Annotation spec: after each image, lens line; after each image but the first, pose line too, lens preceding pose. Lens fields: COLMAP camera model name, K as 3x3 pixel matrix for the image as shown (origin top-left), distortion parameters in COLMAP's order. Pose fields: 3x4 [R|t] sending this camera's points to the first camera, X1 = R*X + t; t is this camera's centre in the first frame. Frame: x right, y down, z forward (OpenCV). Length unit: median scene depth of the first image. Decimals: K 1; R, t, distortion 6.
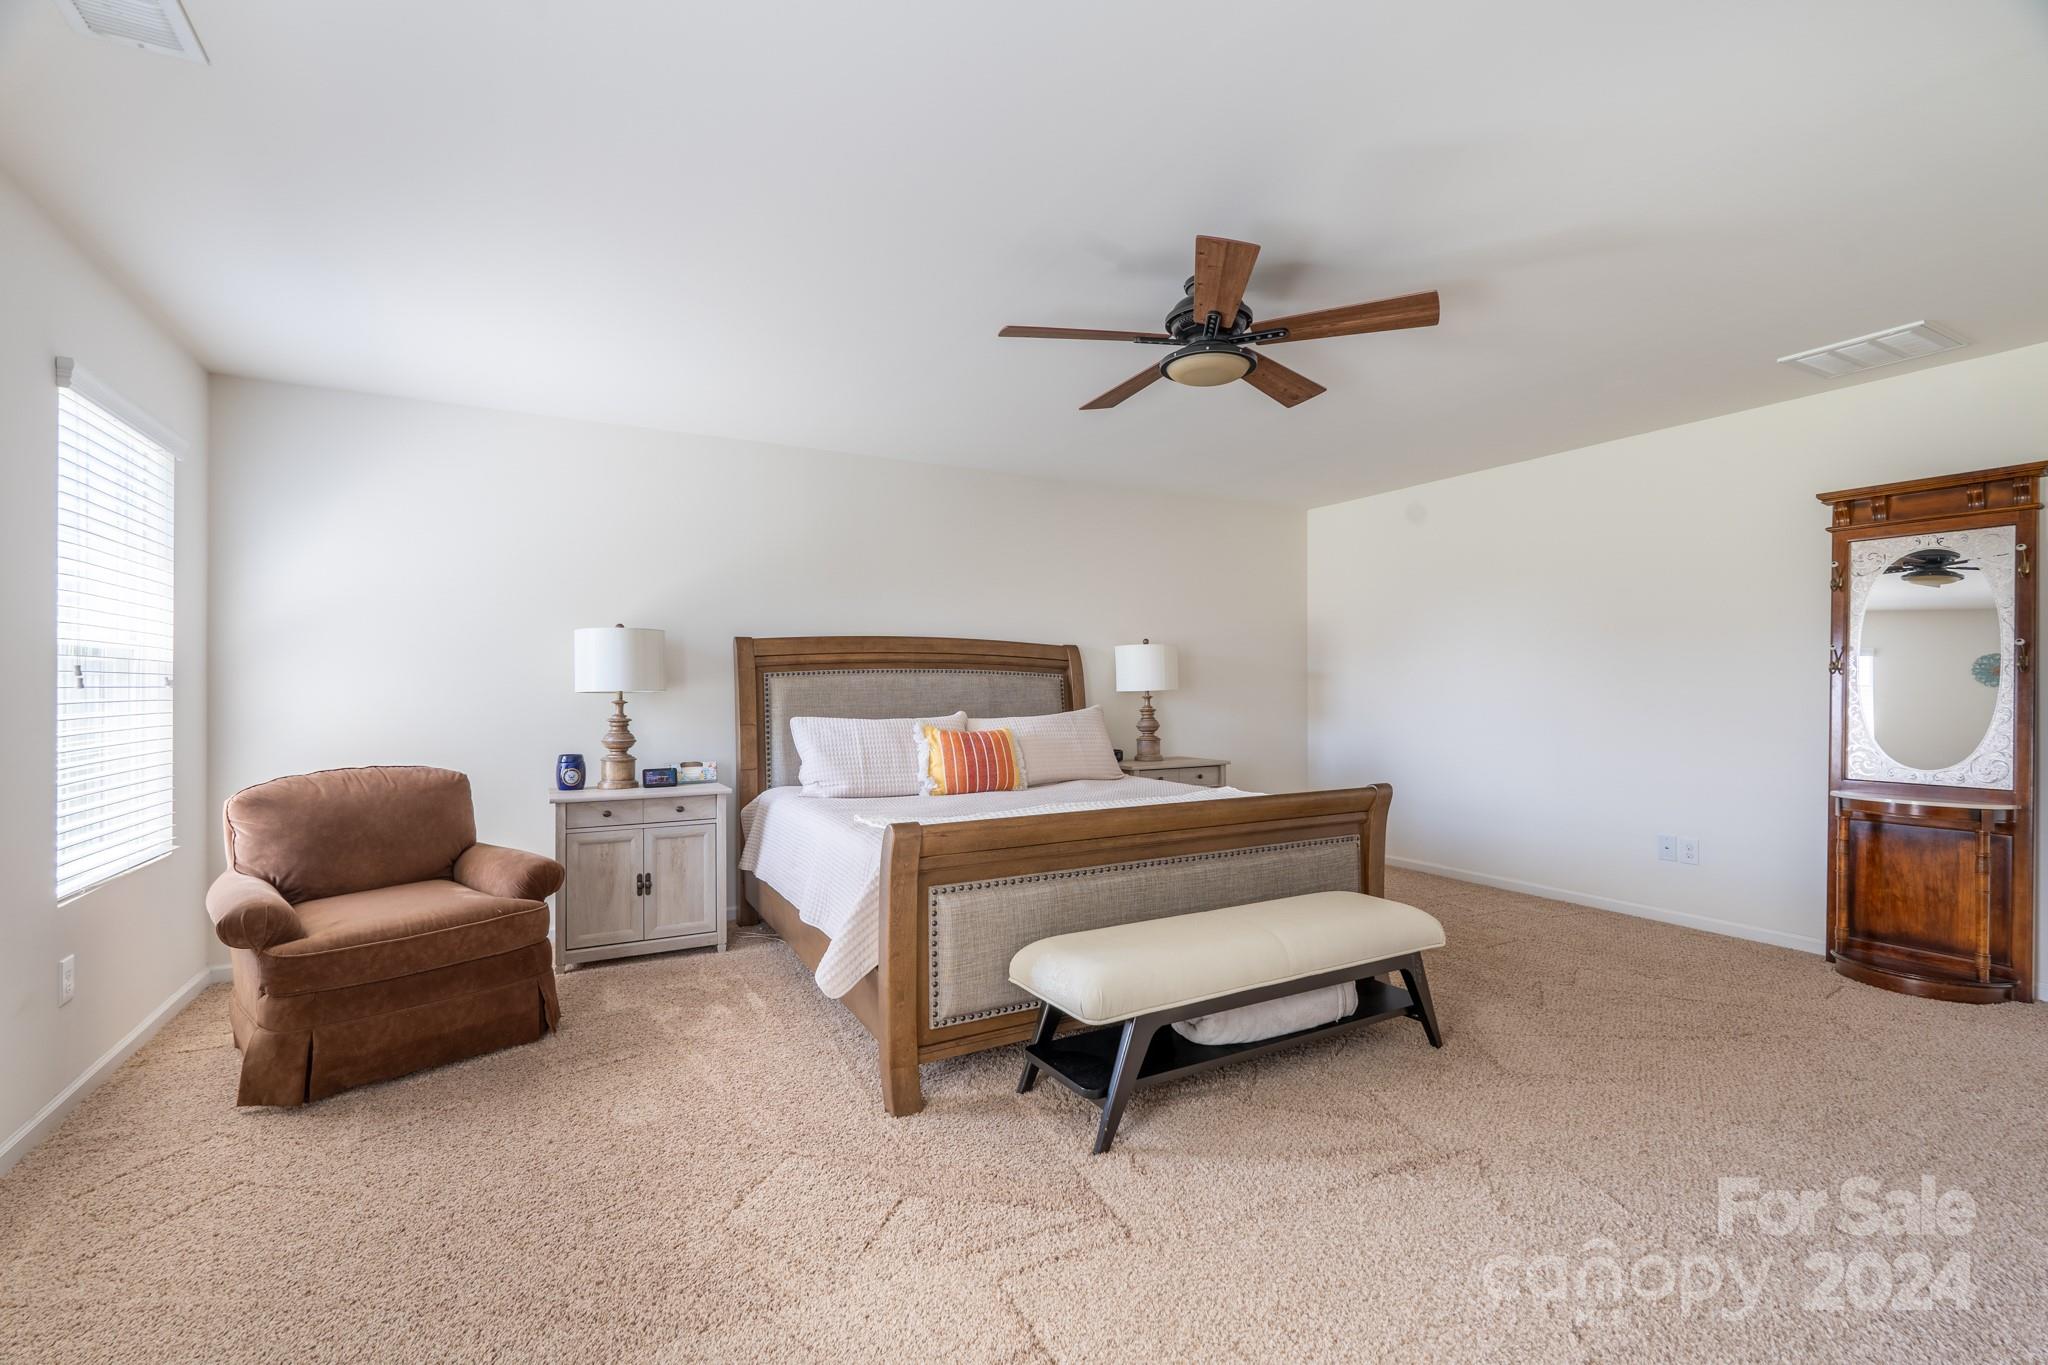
lens RADIAL K [[879.3, 0, 1023.0], [0, 879.3, 685.2], [0, 0, 1]] dist [-0.002524, -0.000004]
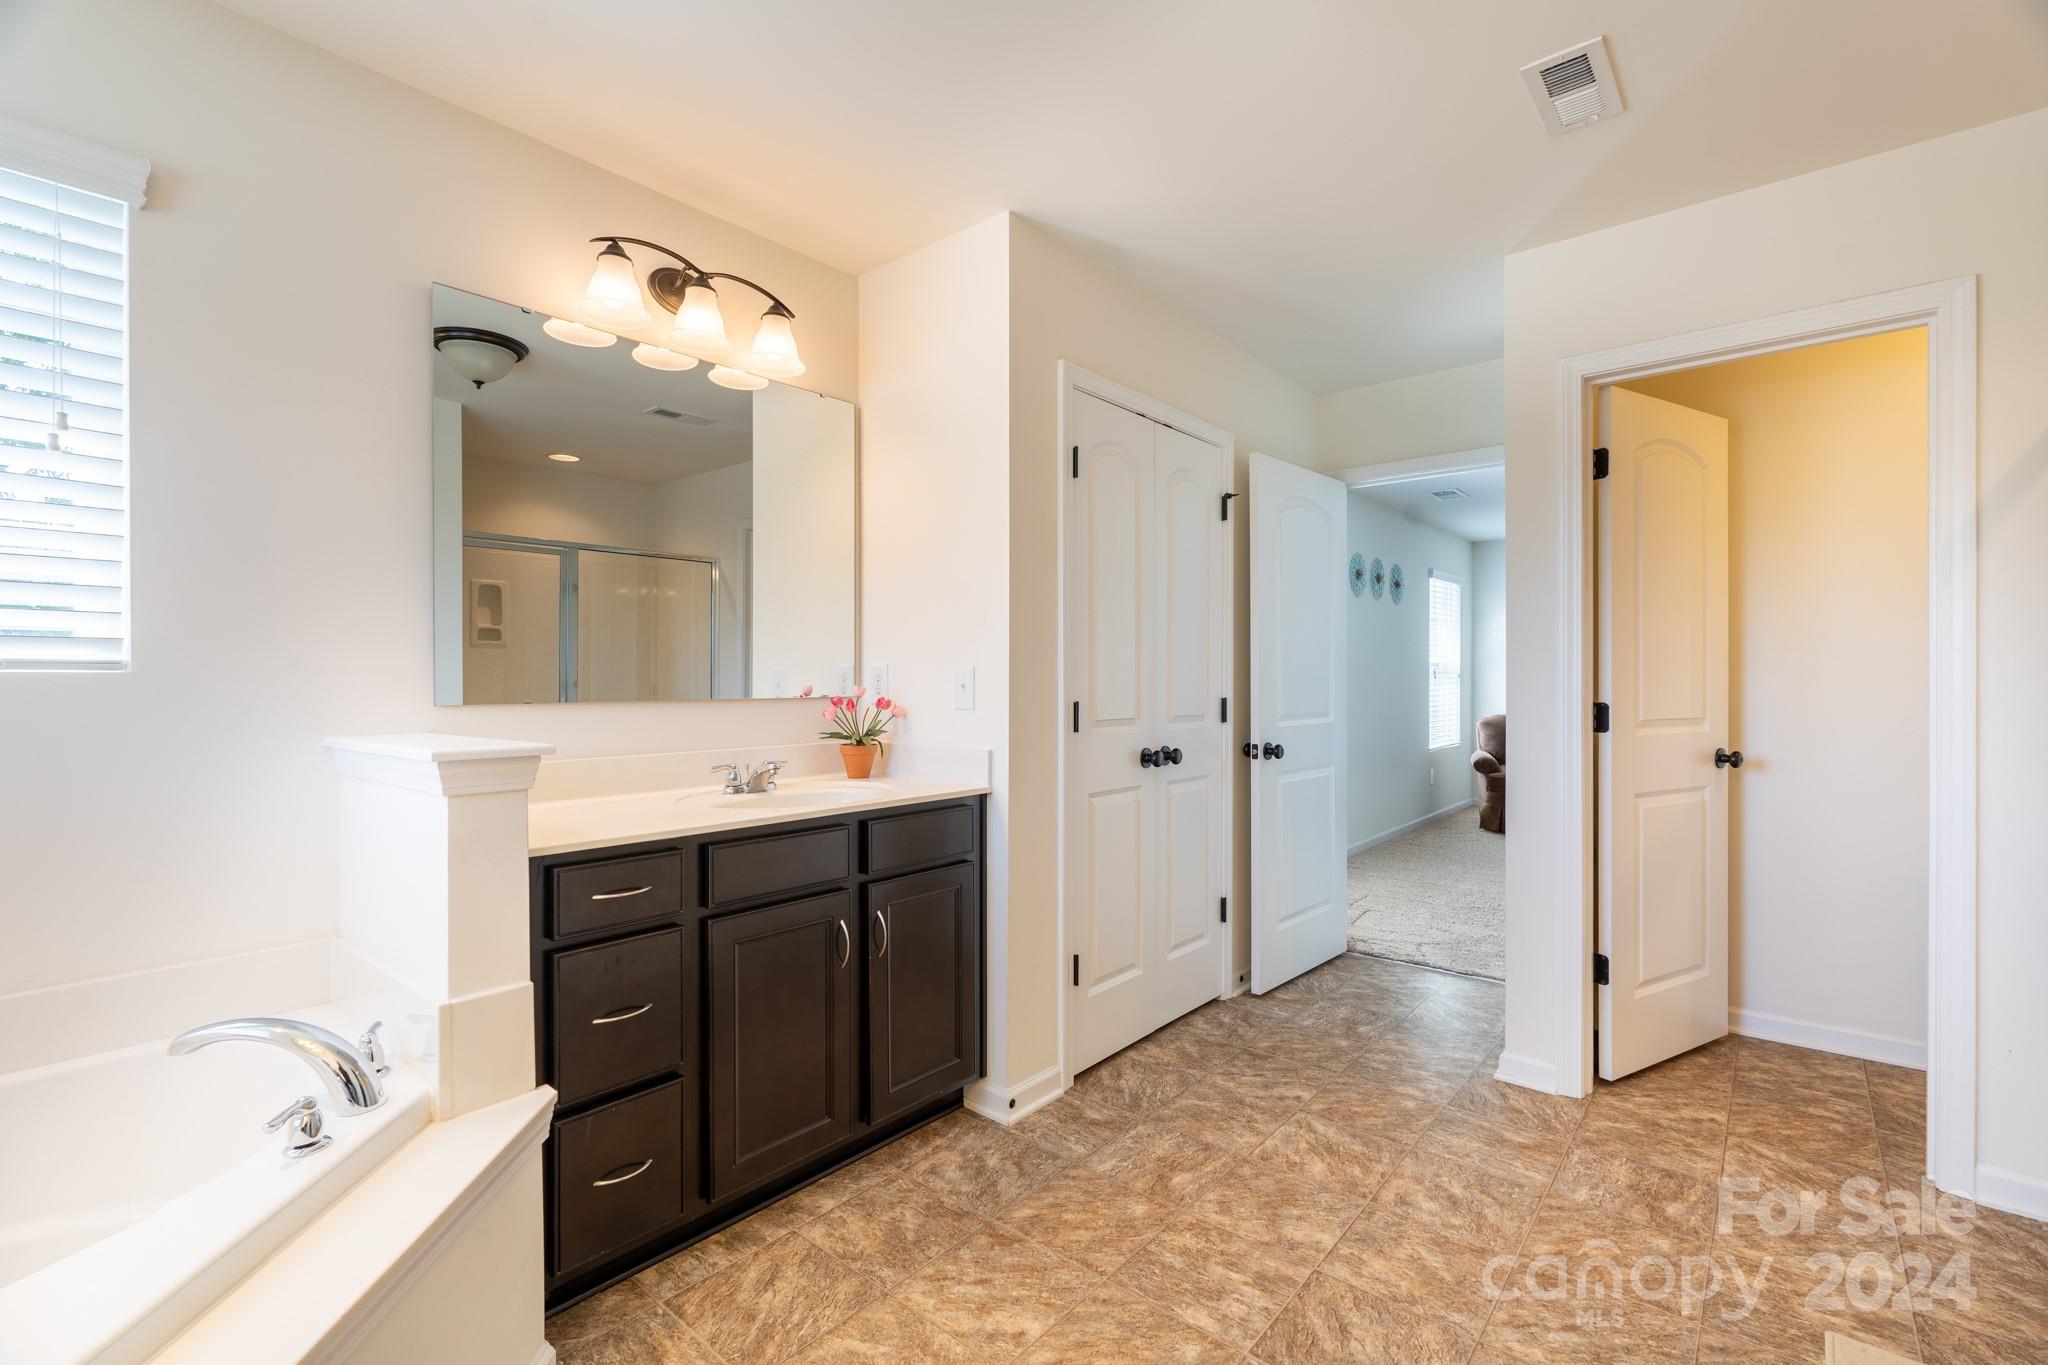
lens RADIAL K [[930.2, 0, 1030.7], [0, 930.2, 680.3], [0, 0, 1]] dist [-0.001547, -0.000037]
pose [[0.364956, -0.001778, -0.931023, 0.782920], [0.001609, 0.999998, -0.001279, 0.006832], [0.931024, -0.001031, 0.364958, -0.823887]]
